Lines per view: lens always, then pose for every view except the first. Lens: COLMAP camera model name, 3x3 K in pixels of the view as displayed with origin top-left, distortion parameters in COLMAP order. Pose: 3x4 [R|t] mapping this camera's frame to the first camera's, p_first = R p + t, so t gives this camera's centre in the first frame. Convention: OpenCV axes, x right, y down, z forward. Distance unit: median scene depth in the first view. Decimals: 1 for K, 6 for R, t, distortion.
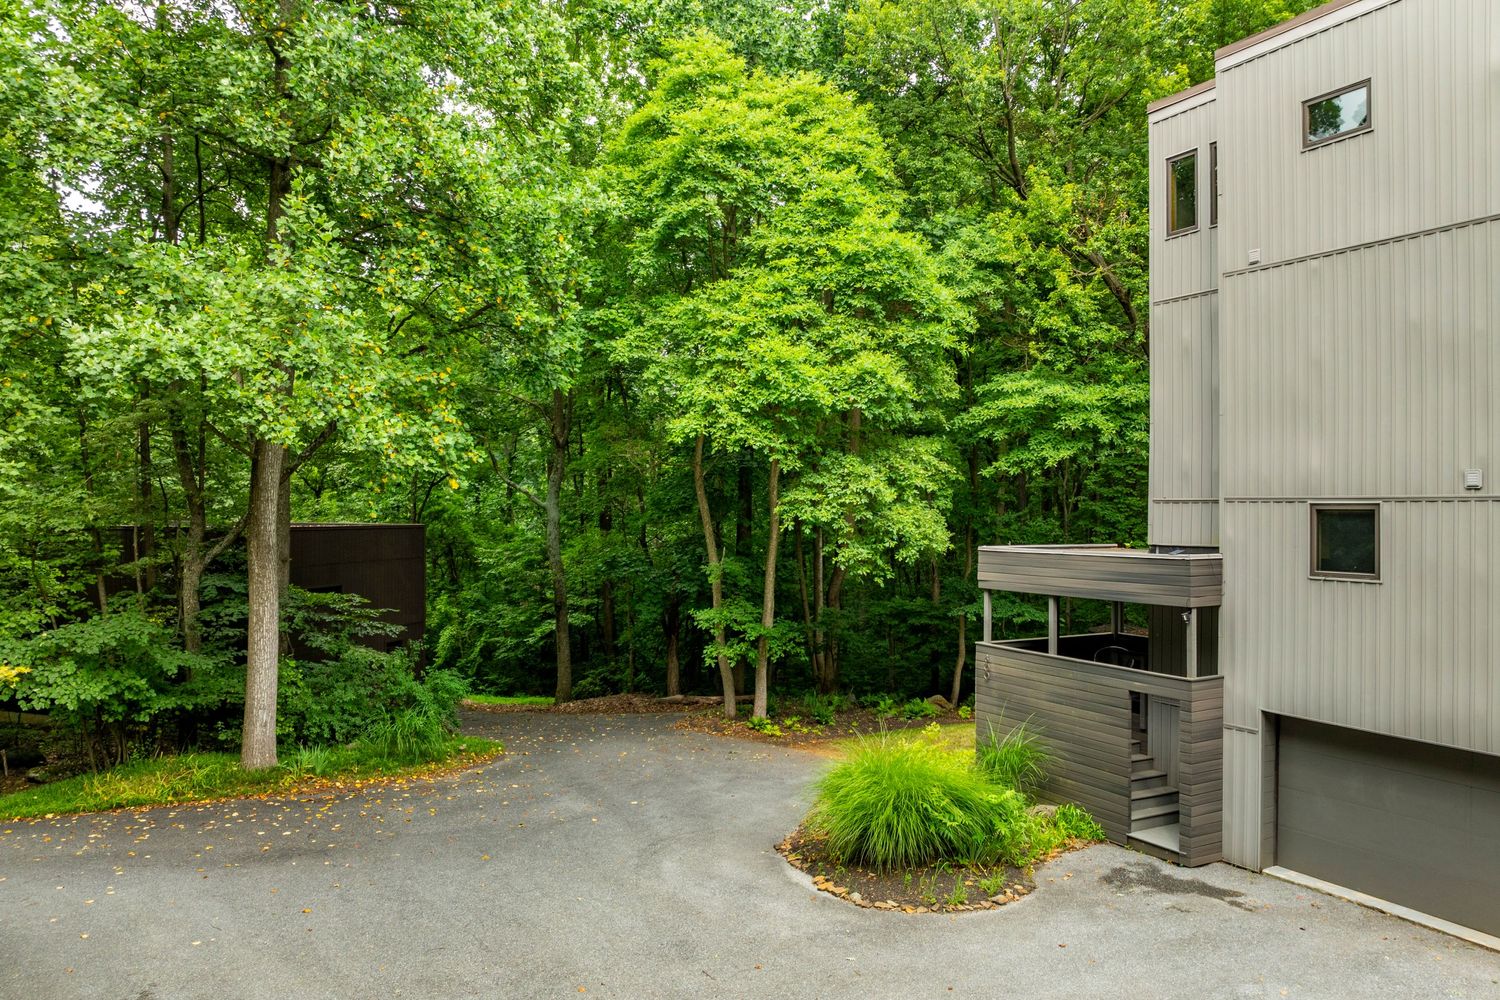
lens RADIAL K [[1112.6, 0, 763.9], [0, 1112.6, 505.0], [0, 0, 1]] dist [-0.031995, 0.006303]
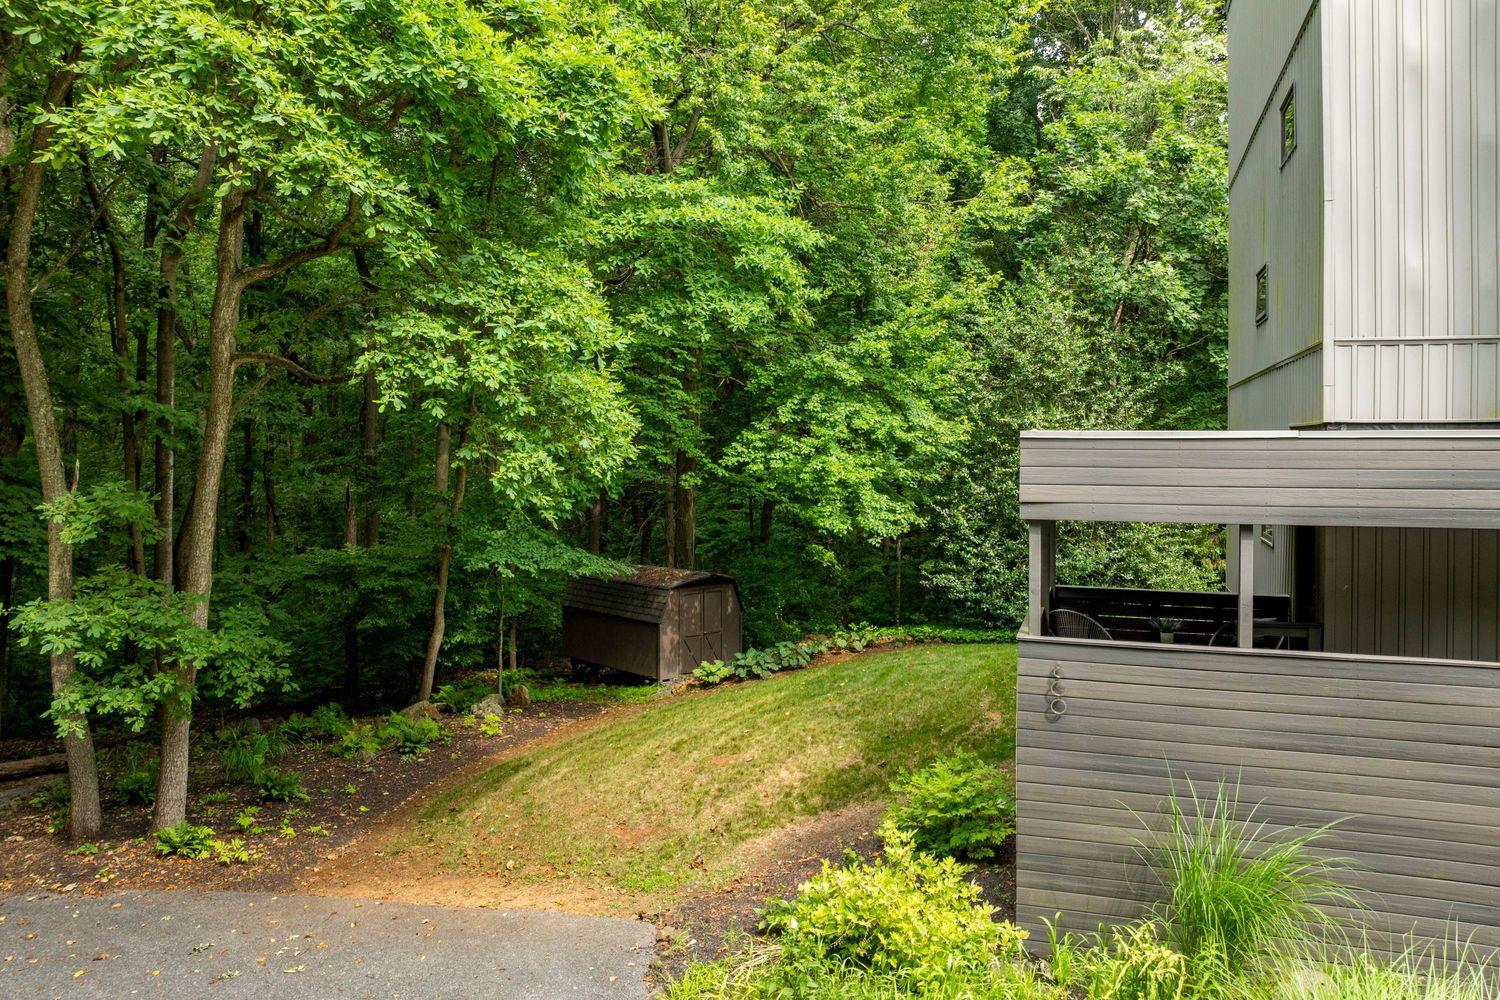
lens RADIAL K [[1112.6, 0, 757.6], [0, 1112.6, 487.4], [0, 0, 1]] dist [-0.031995, 0.006303]
pose [[0.736103, -0.018561, 0.676615, -0.218101], [-0.005847, 0.999412, 0.033777, 0.049942], [-0.676844, -0.028820, 0.735562, 0.789101]]
